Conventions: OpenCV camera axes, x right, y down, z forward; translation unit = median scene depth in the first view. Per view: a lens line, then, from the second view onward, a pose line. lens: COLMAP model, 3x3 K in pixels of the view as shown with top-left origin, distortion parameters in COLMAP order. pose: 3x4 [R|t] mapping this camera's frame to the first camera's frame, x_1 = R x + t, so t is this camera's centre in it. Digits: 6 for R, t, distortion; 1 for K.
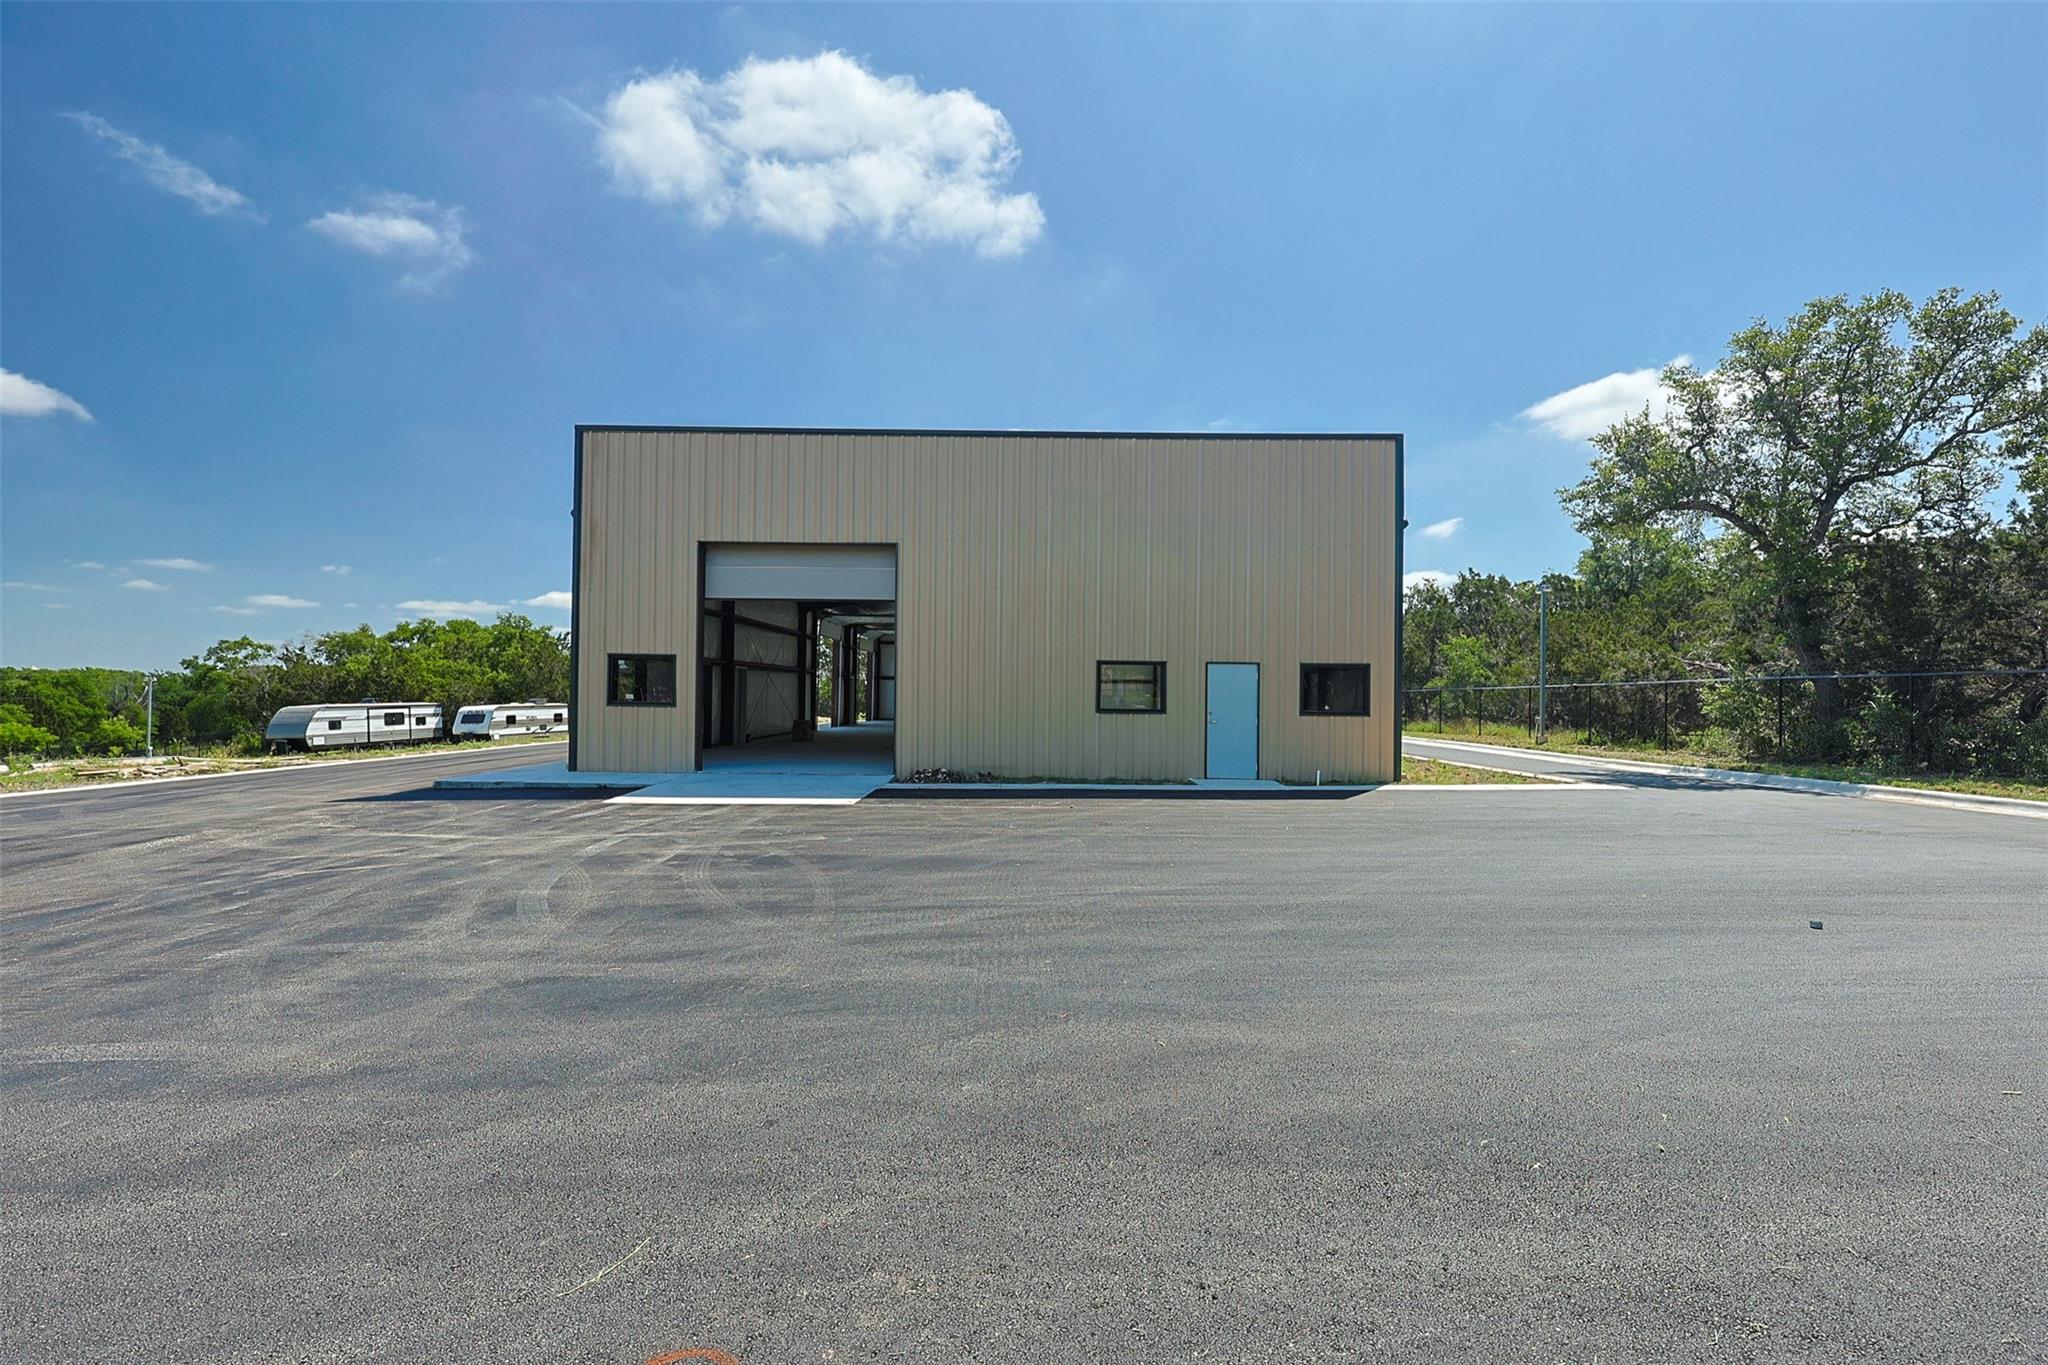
lens RADIAL K [[872.1, 0, 1024.0], [0, 872.1, 682.5], [0, 0, 1]] dist [-0.000639, -0.000454]
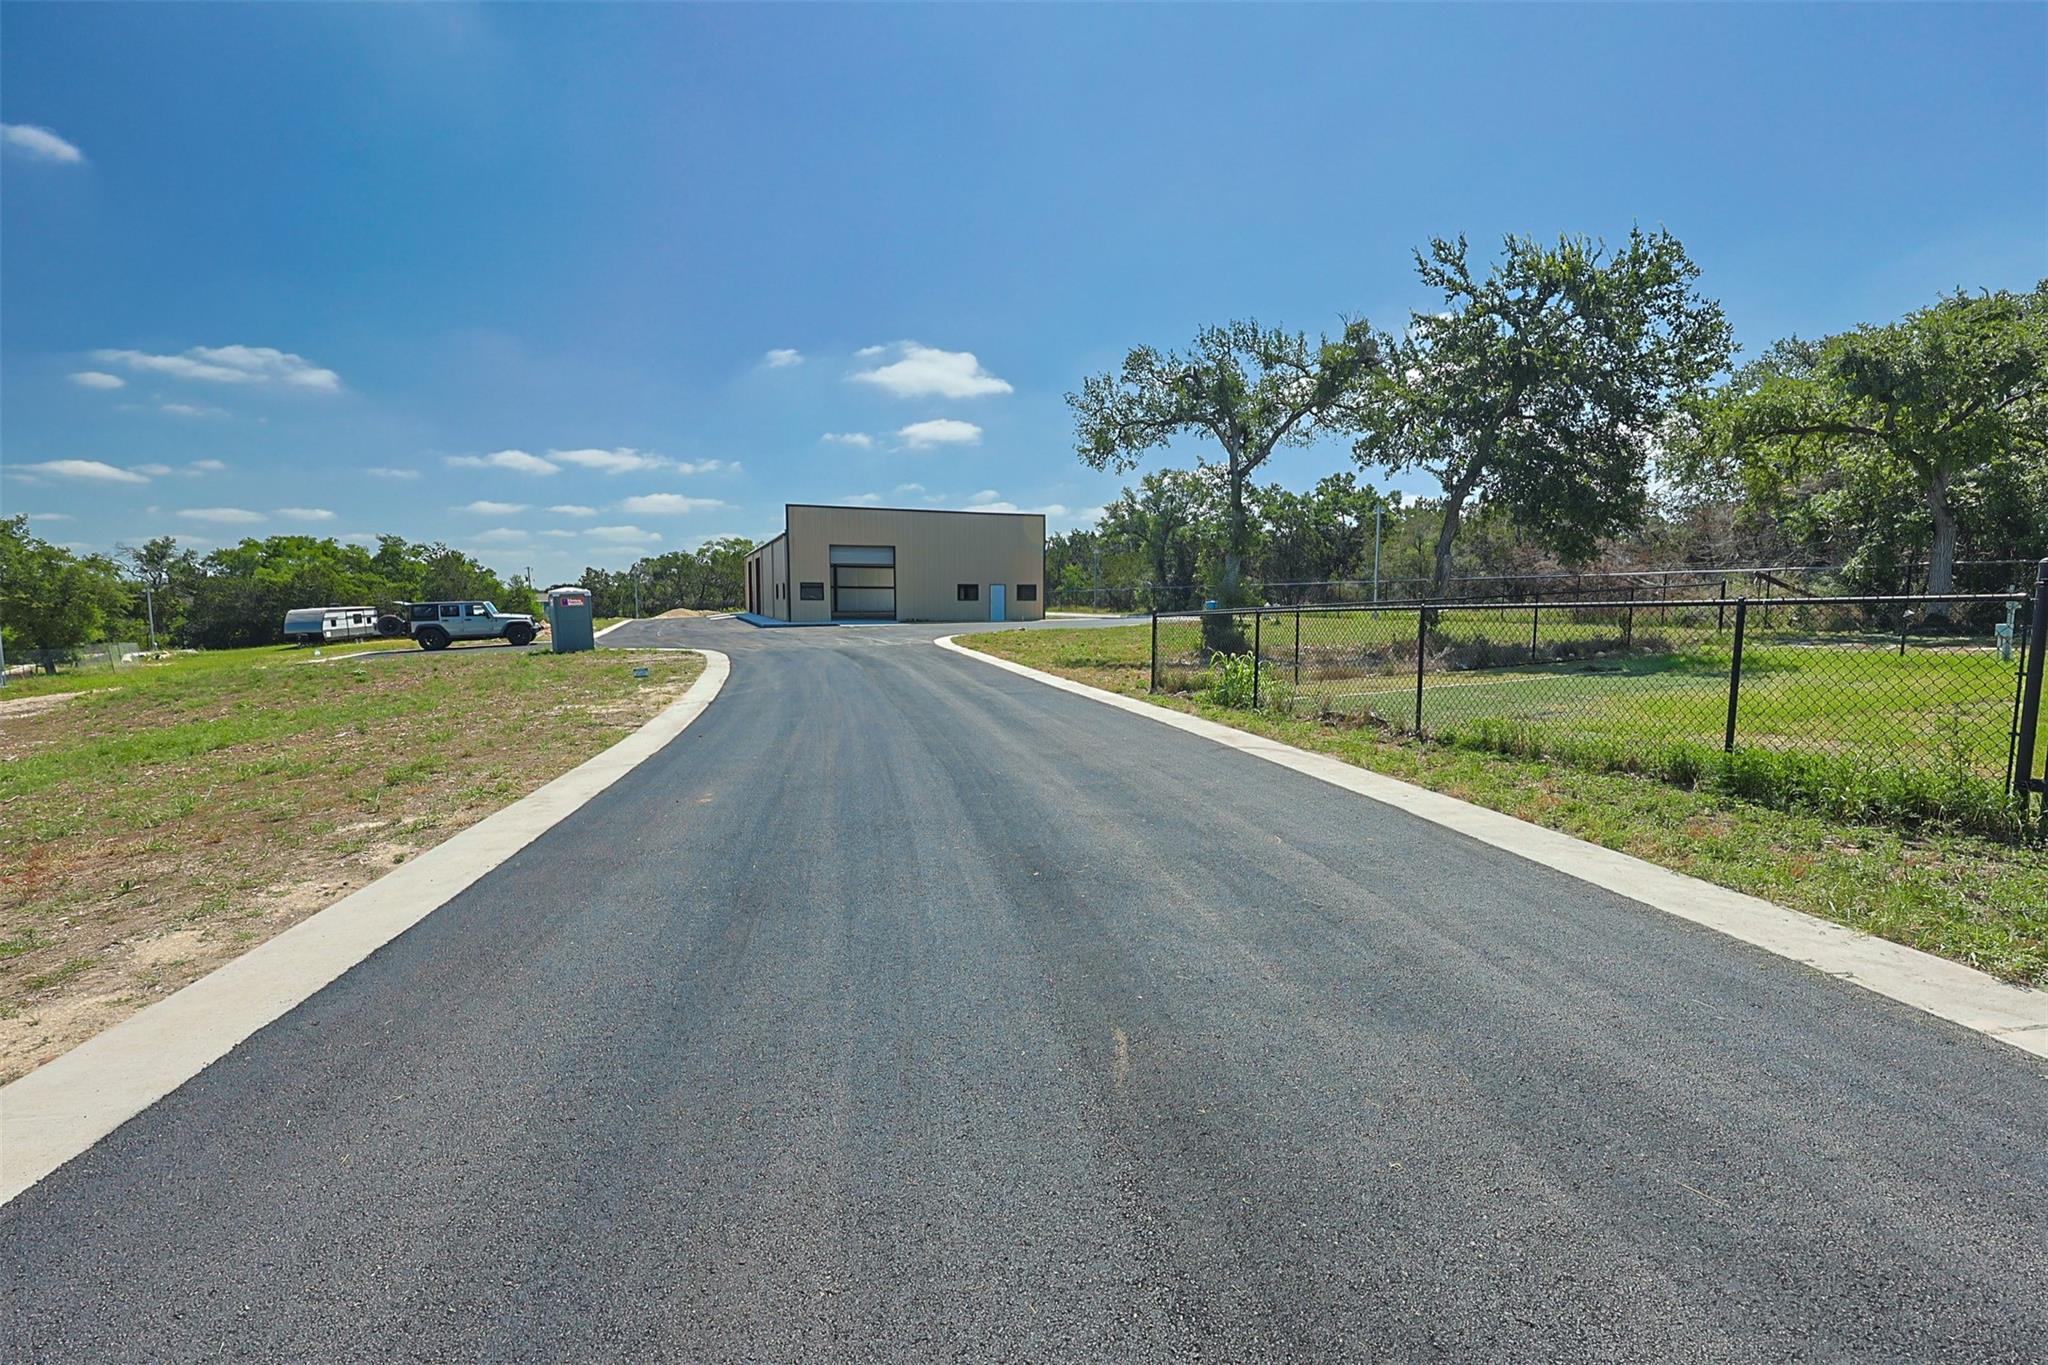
lens RADIAL K [[872.1, 0, 1024.0], [0, 872.1, 682.5], [0, 0, 1]] dist [-0.000639, -0.000454]
pose [[0.926945, -0.046694, 0.372281, -0.391162], [0.004256, 0.993470, 0.114011, -0.013157], [-0.375174, -0.104097, 0.921091, -0.905793]]
